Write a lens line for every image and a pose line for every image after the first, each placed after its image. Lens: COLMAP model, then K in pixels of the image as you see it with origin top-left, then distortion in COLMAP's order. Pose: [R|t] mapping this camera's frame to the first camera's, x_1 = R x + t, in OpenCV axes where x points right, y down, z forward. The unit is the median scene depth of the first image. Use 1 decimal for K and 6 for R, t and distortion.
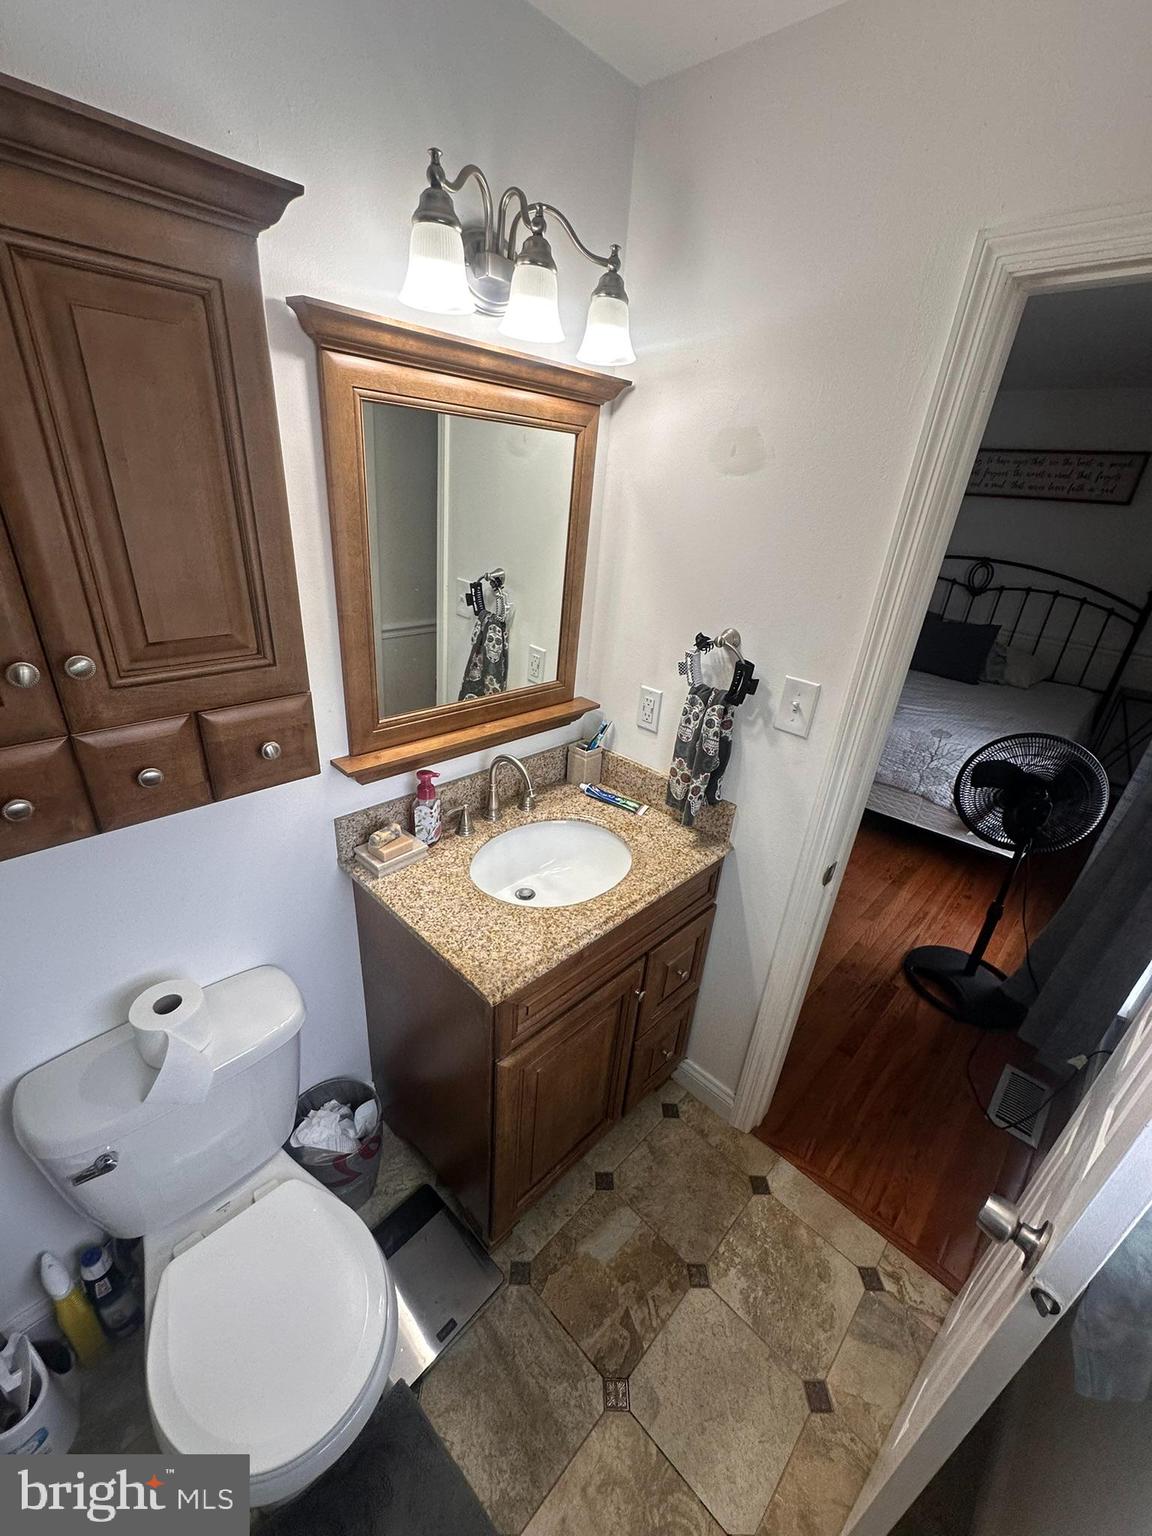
lens RADIAL K [[613.6, 0, 571.5], [0, 613.6, 769.3], [0, 0, 1]] dist [-0.002877, 0.000094]
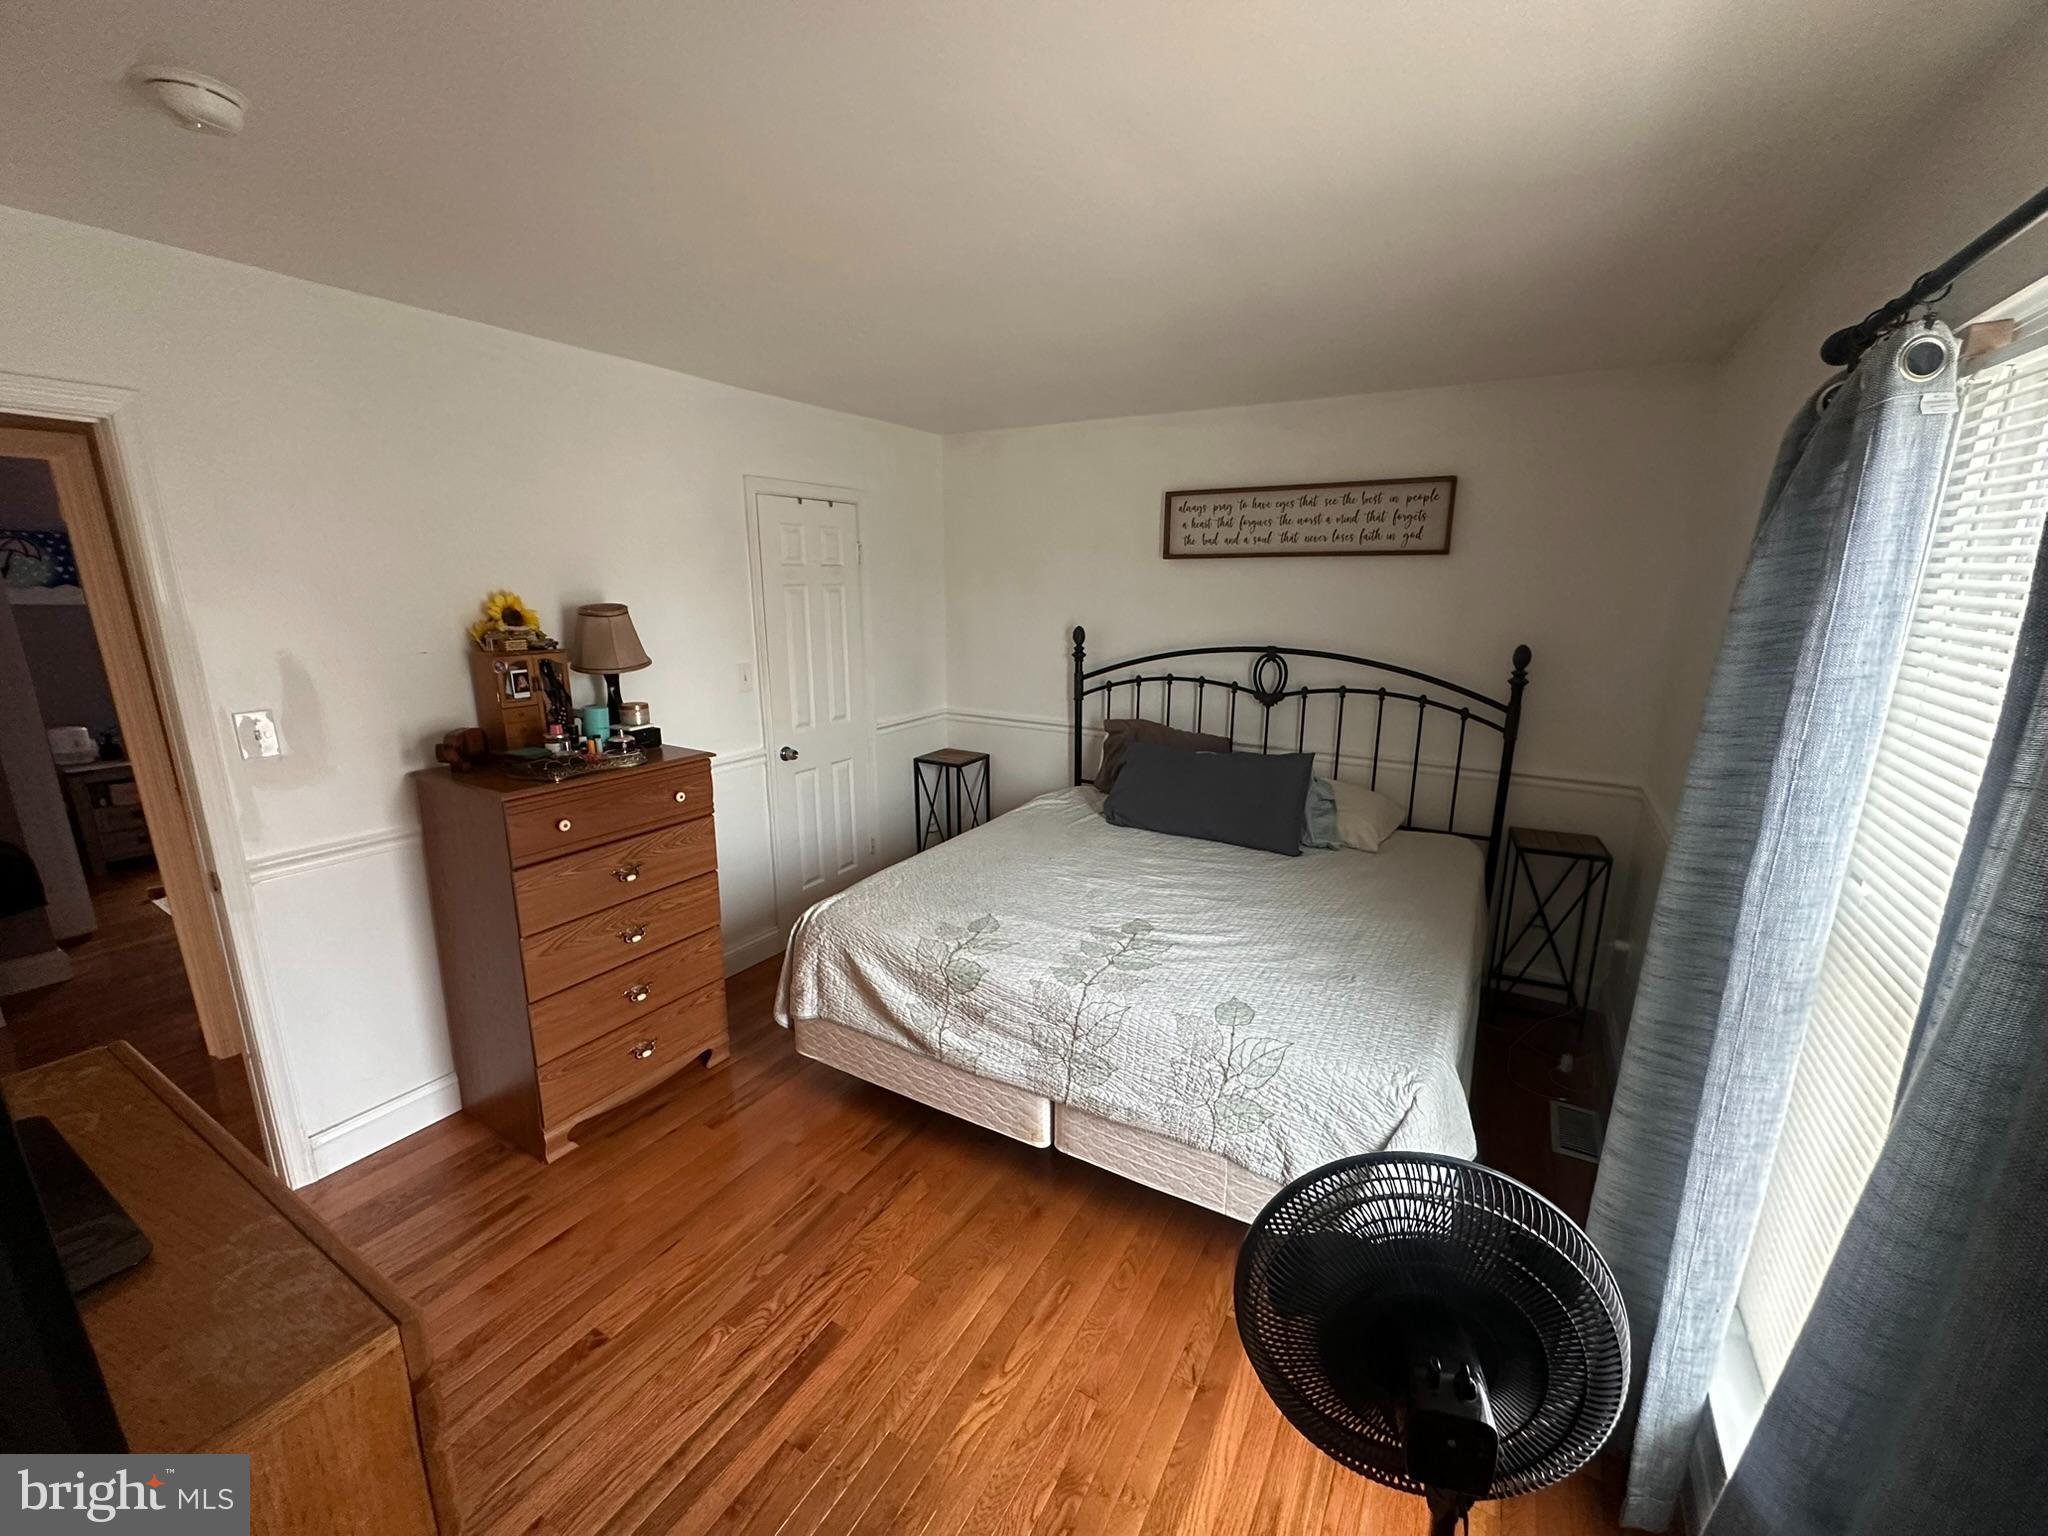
lens RADIAL K [[818.2, 0, 1021.3], [0, 818.2, 768.8], [0, 0, 1]] dist [-0.002877, 0.000094]
pose [[0.970243, -0.116763, 0.212119, 0.259986], [0.157303, 0.969955, -0.185591, -0.120167], [-0.184076, 0.213435, 0.959459, 0.297120]]
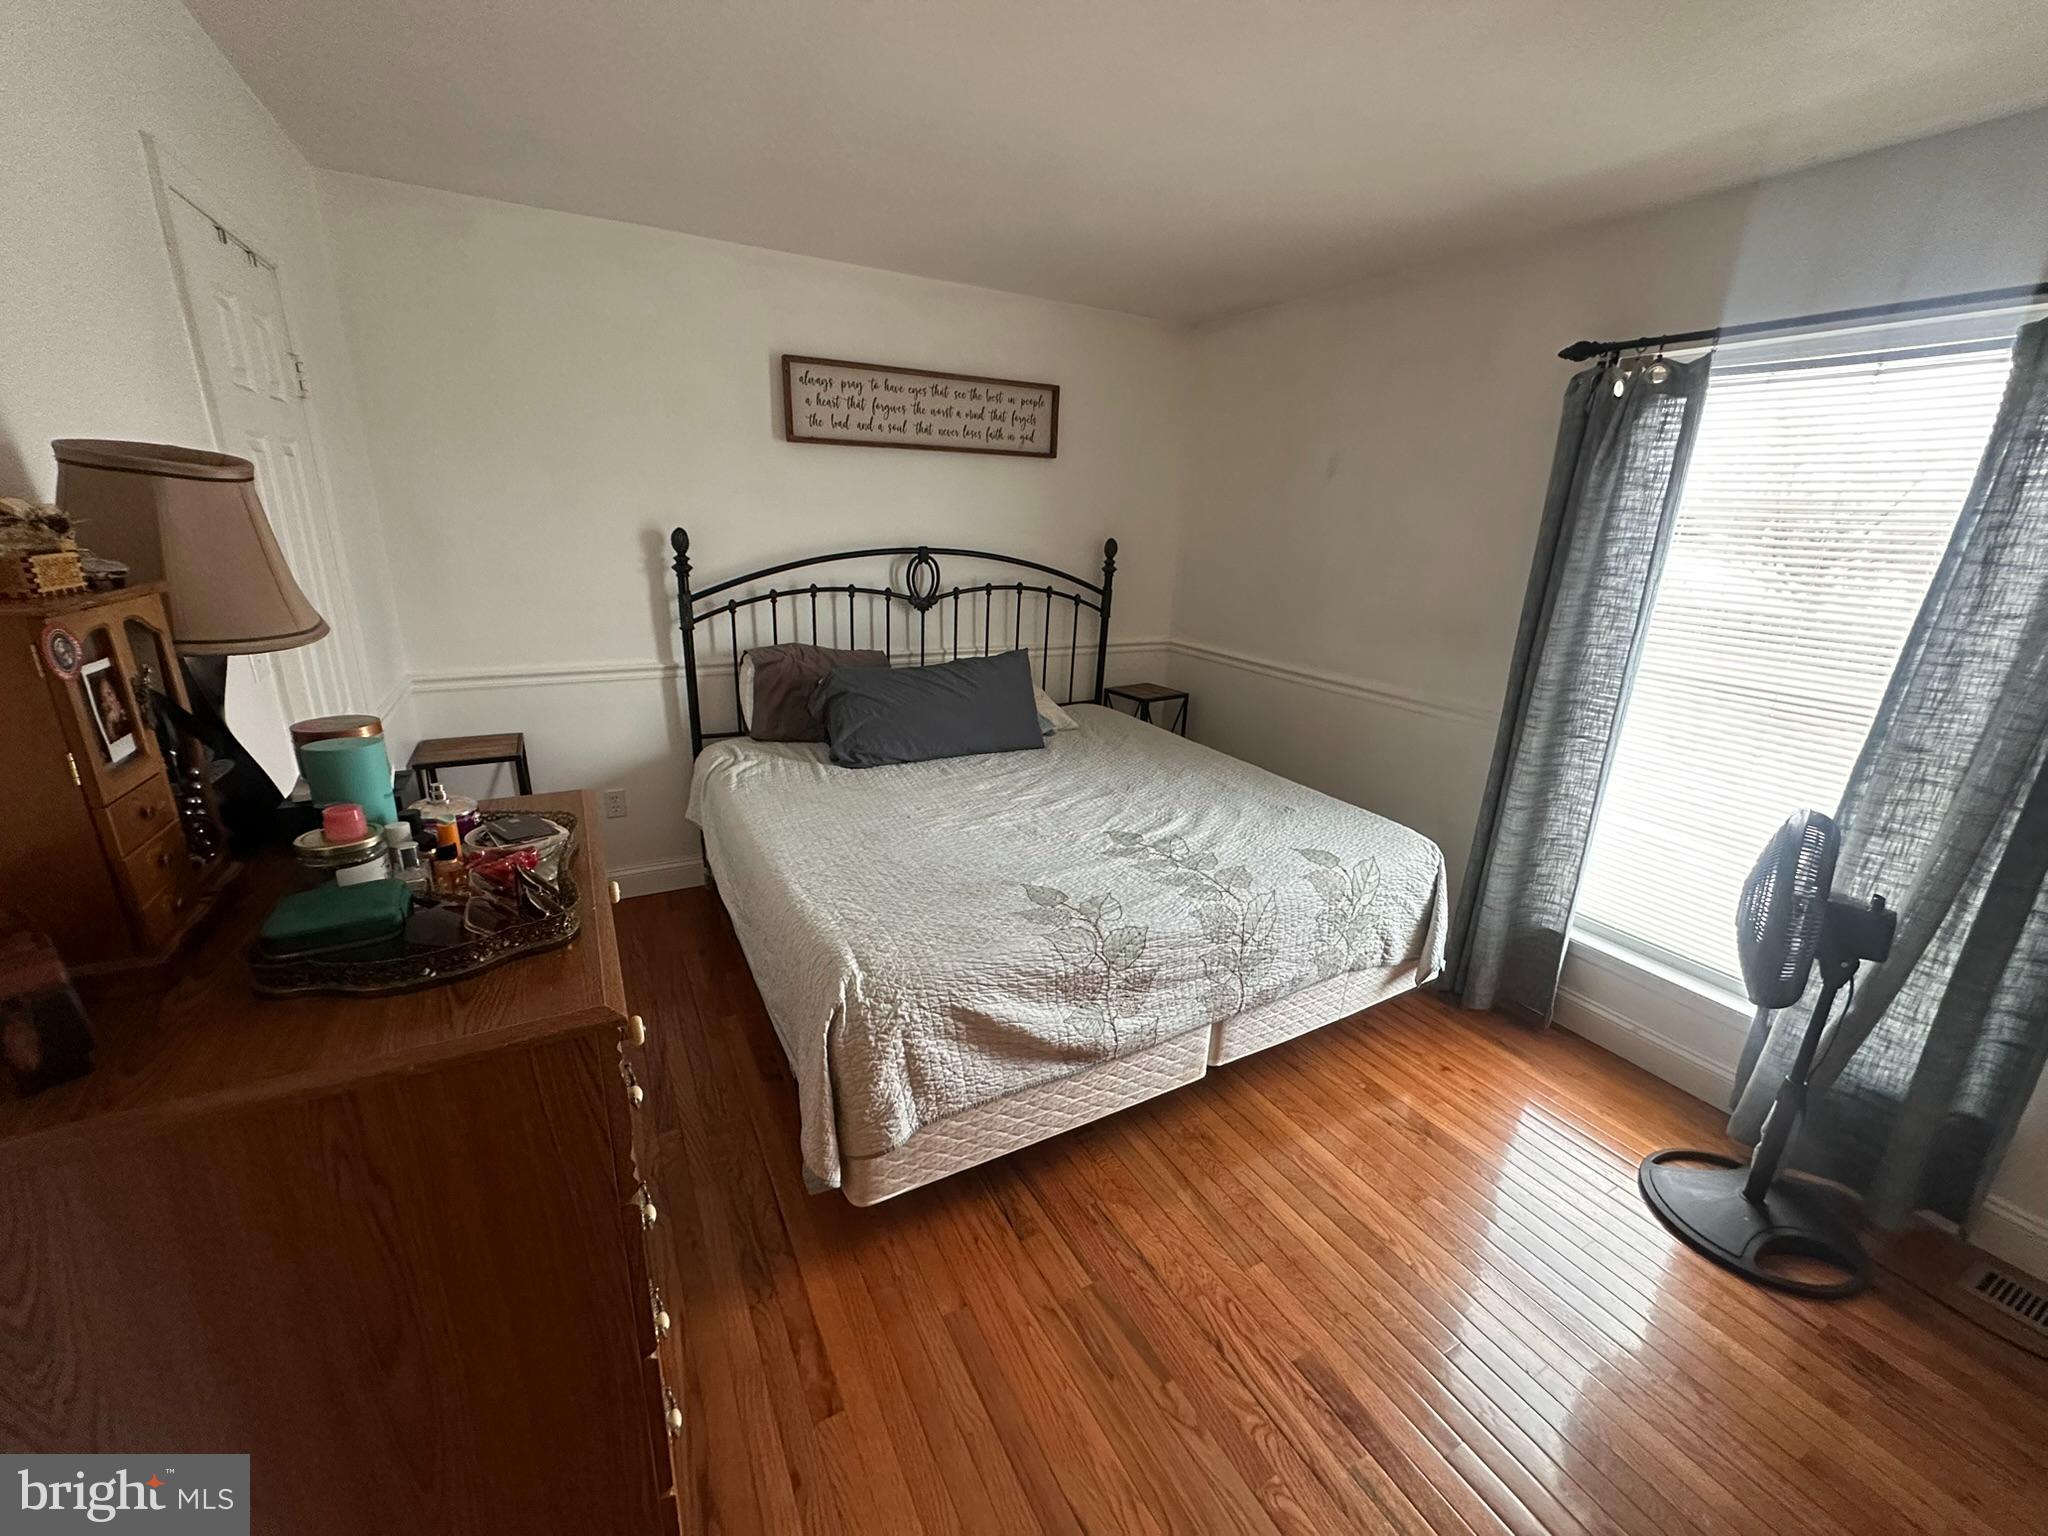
lens RADIAL K [[818.2, 0, 1030.7], [0, 818.2, 768.8], [0, 0, 1]] dist [-0.002877, 0.000094]
pose [[0.291731, -0.343971, 0.892511, -0.085095], [0.395271, 0.893053, 0.214980, -0.312160], [-0.871007, 0.290068, 0.396493, 0.723771]]
